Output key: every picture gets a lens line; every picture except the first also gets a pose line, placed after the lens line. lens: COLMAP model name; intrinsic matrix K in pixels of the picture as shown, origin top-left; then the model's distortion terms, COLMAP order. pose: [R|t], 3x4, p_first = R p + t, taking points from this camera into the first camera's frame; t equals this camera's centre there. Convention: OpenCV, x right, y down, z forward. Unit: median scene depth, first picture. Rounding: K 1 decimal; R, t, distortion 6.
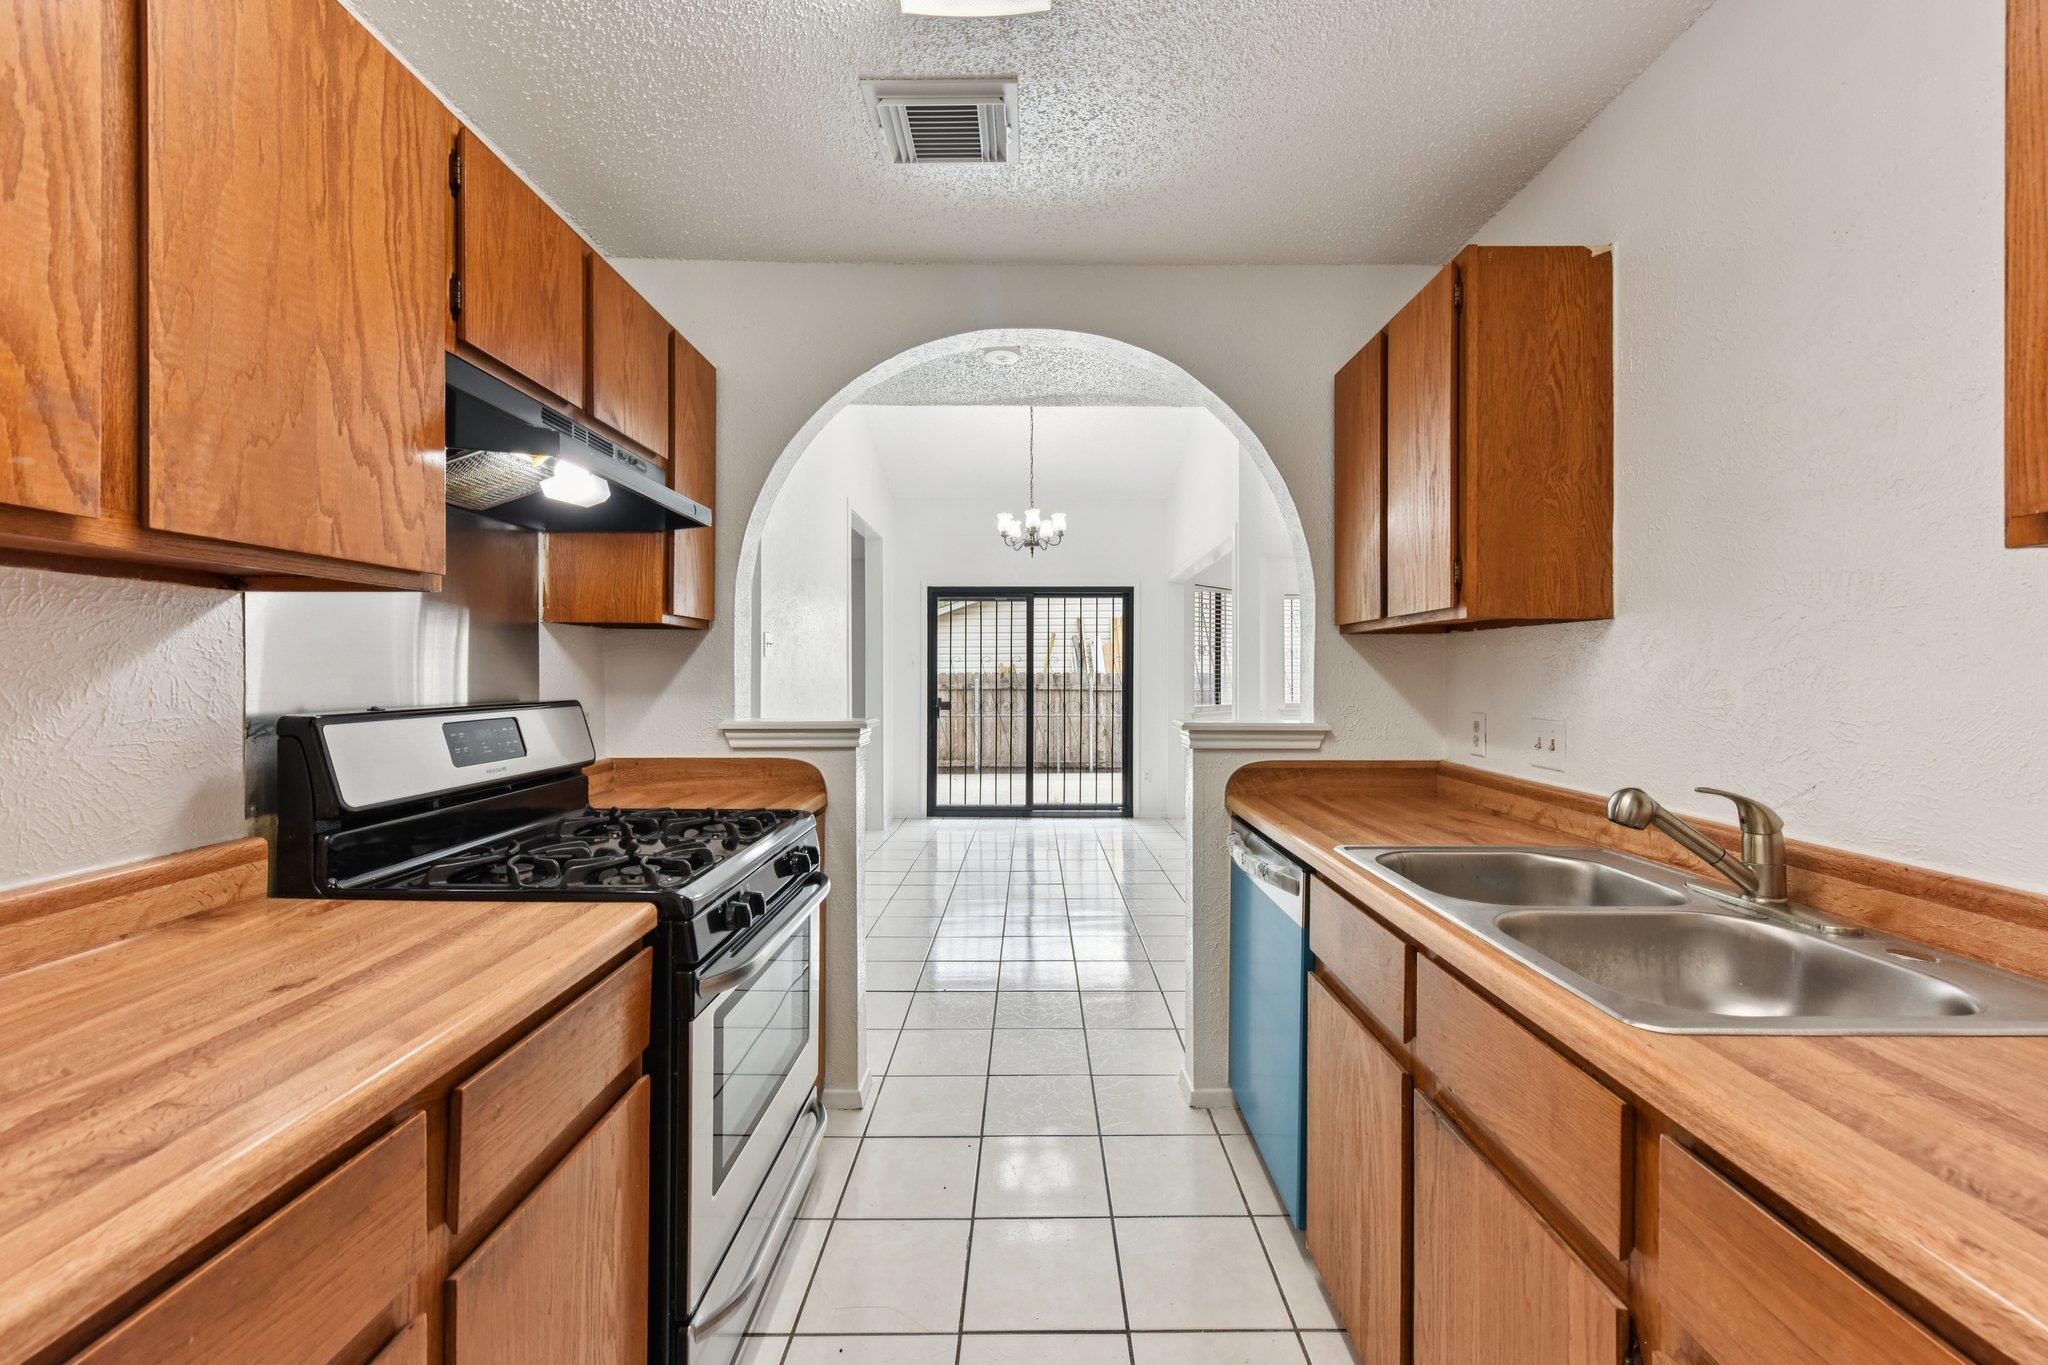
lens RADIAL K [[800.9, 0, 1026.7], [0, 800.9, 678.7], [0, 0, 1]] dist [0.001910, 0.000102]
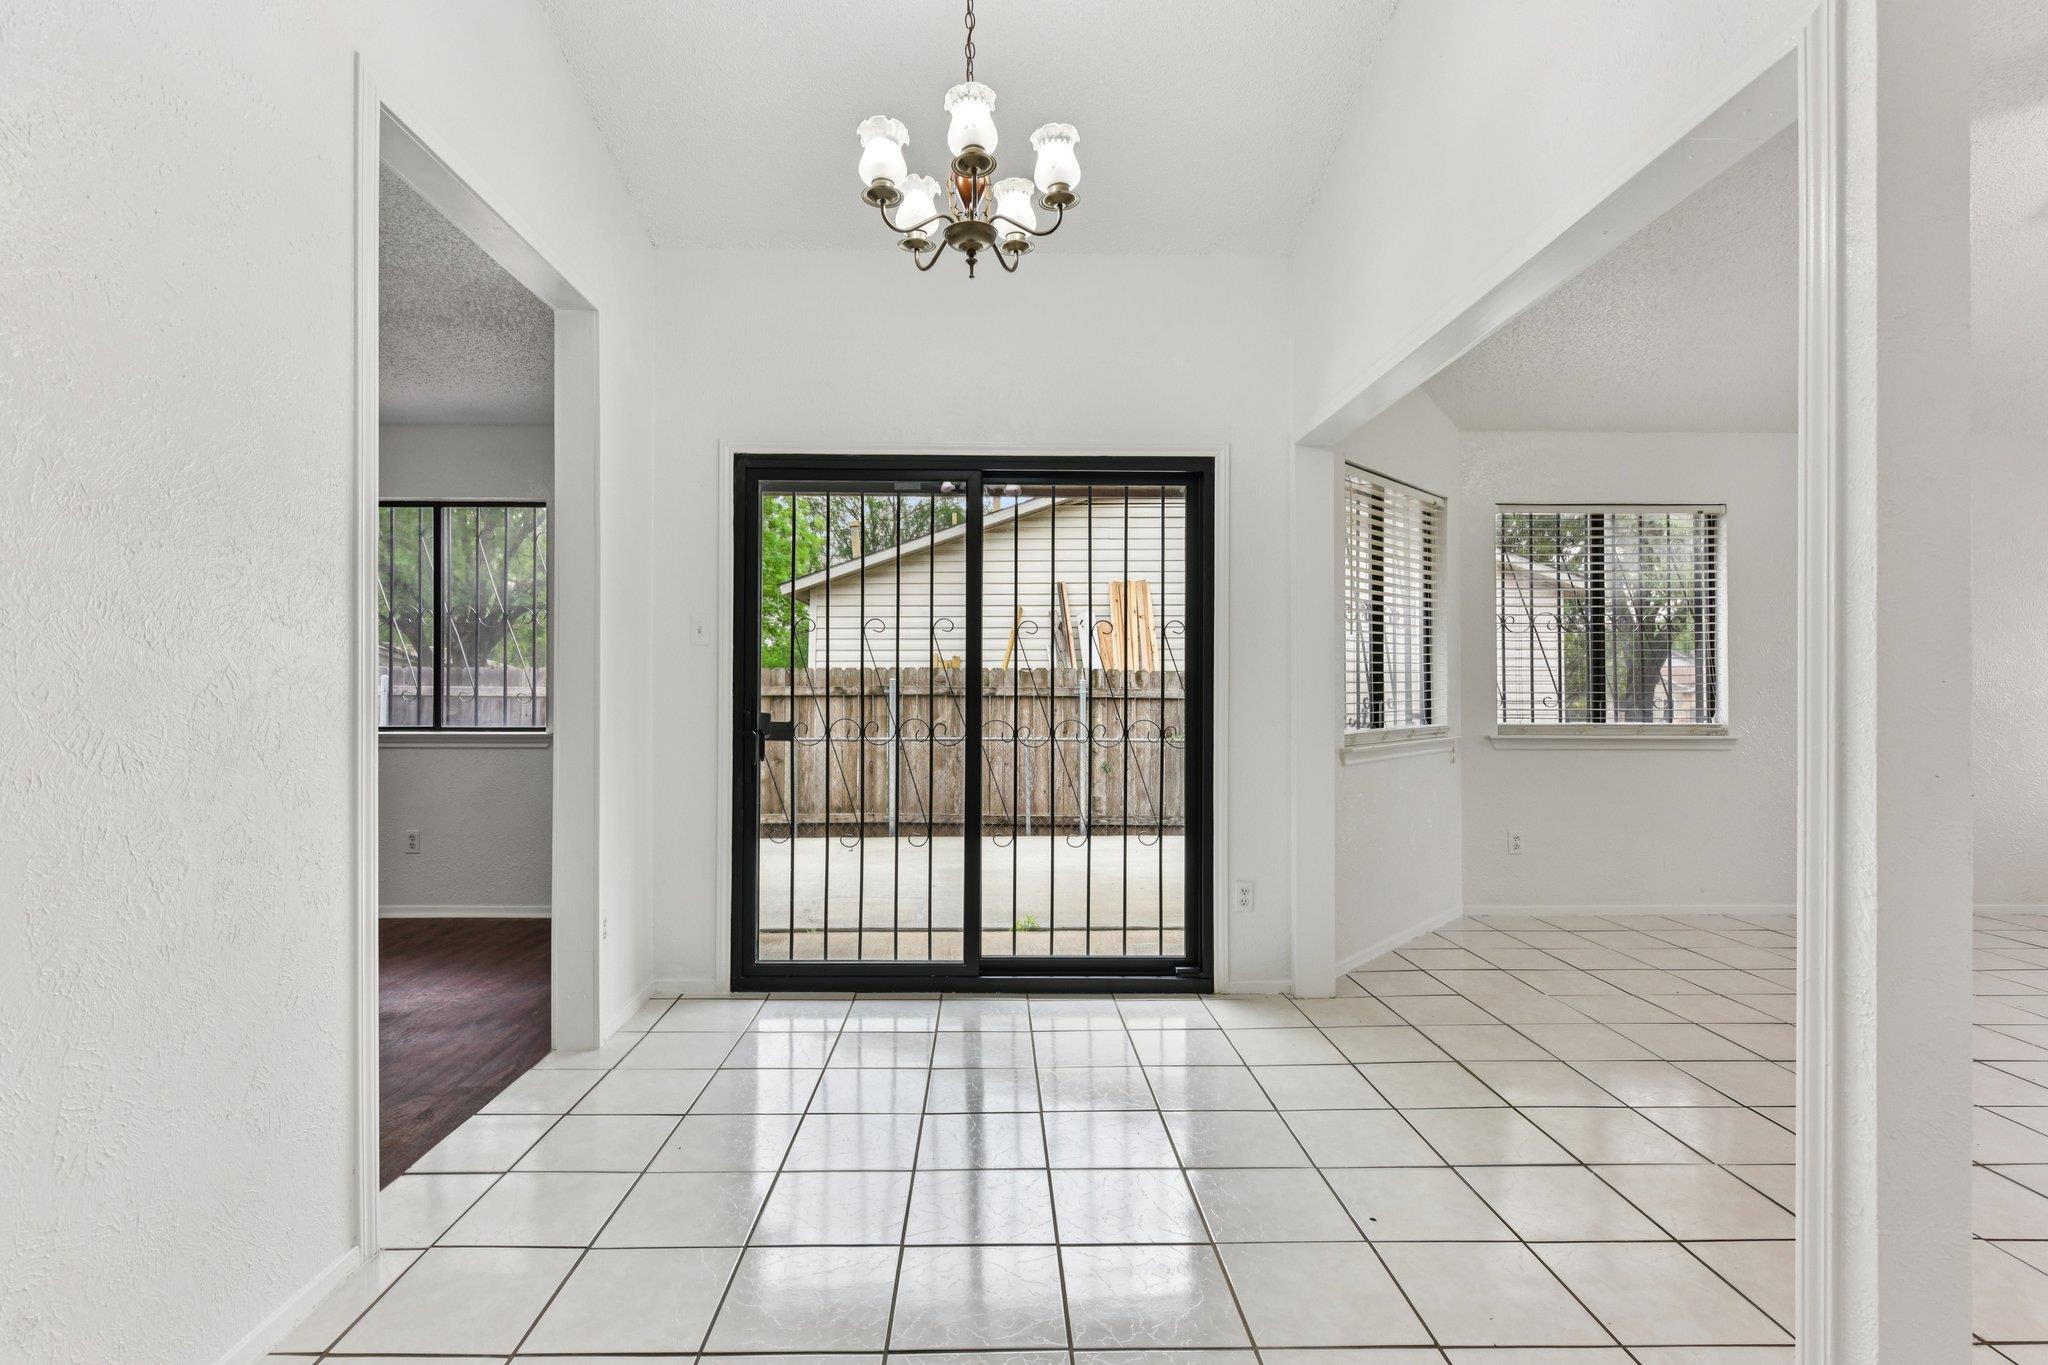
lens RADIAL K [[972.9, 0, 1008.2], [0, 972.9, 674.3], [0, 0, 1]] dist [0.005298, 0.000199]
pose [[0.999589, 0.001923, 0.028593, 0.007759], [-0.001650, 0.999953, -0.009567, 0.006694], [-0.028610, 0.009516, 0.999545, 0.469250]]
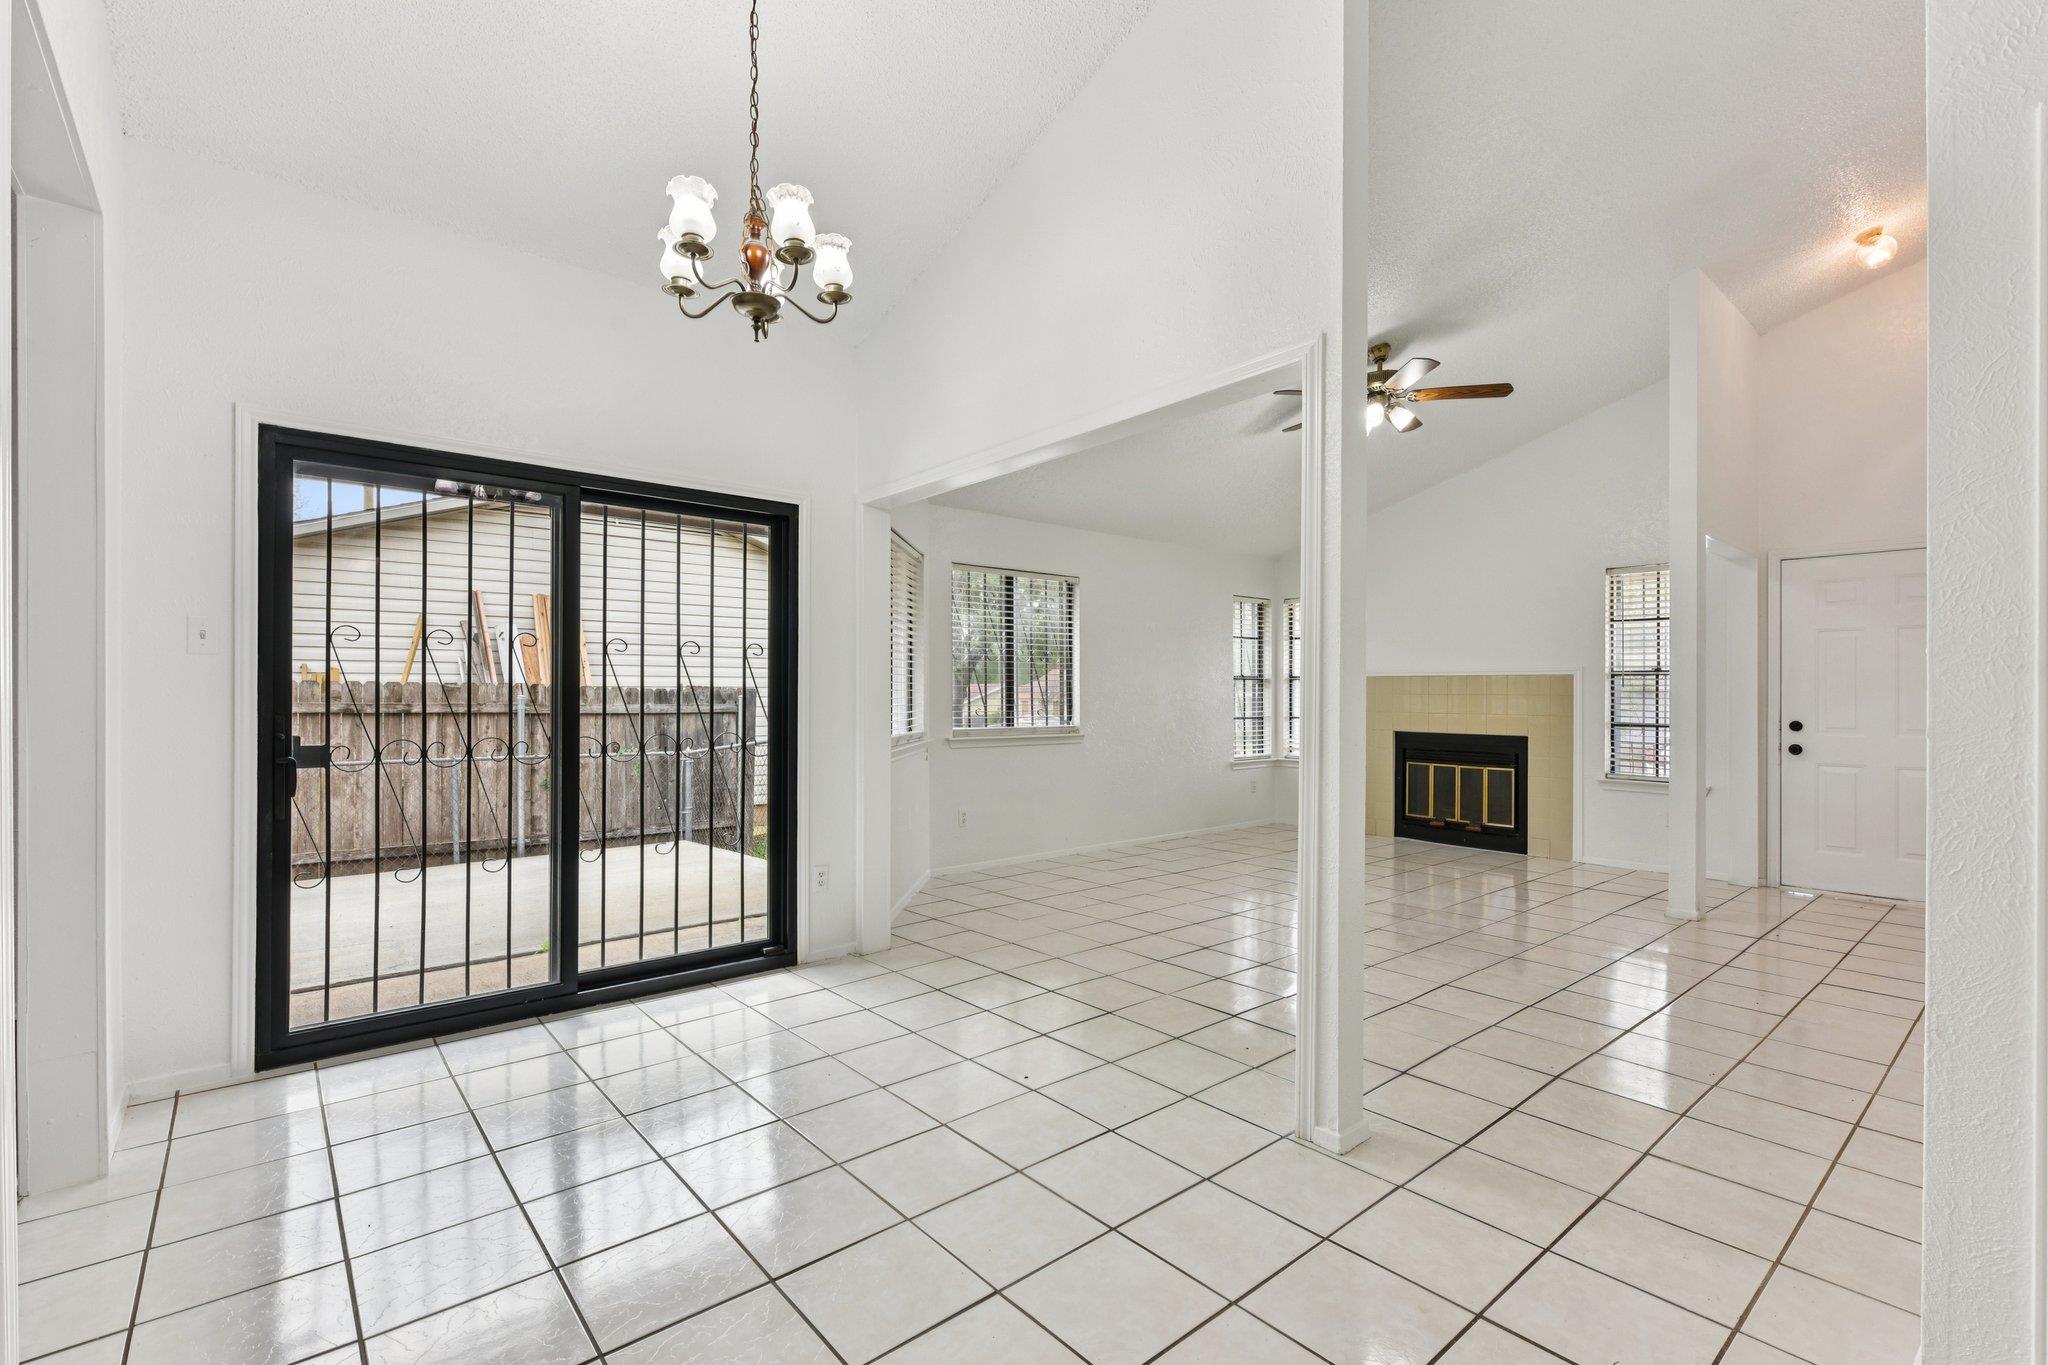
lens RADIAL K [[896.8, 0, 1024.8], [0, 896.8, 692.8], [0, 0, 1]] dist [-0.000046, -0.000238]
pose [[0.755334, 0.004098, 0.655327, -0.125540], [0.000168, 0.999979, -0.006447, 0.006122], [-0.655339, 0.004980, 0.755318, 0.471444]]
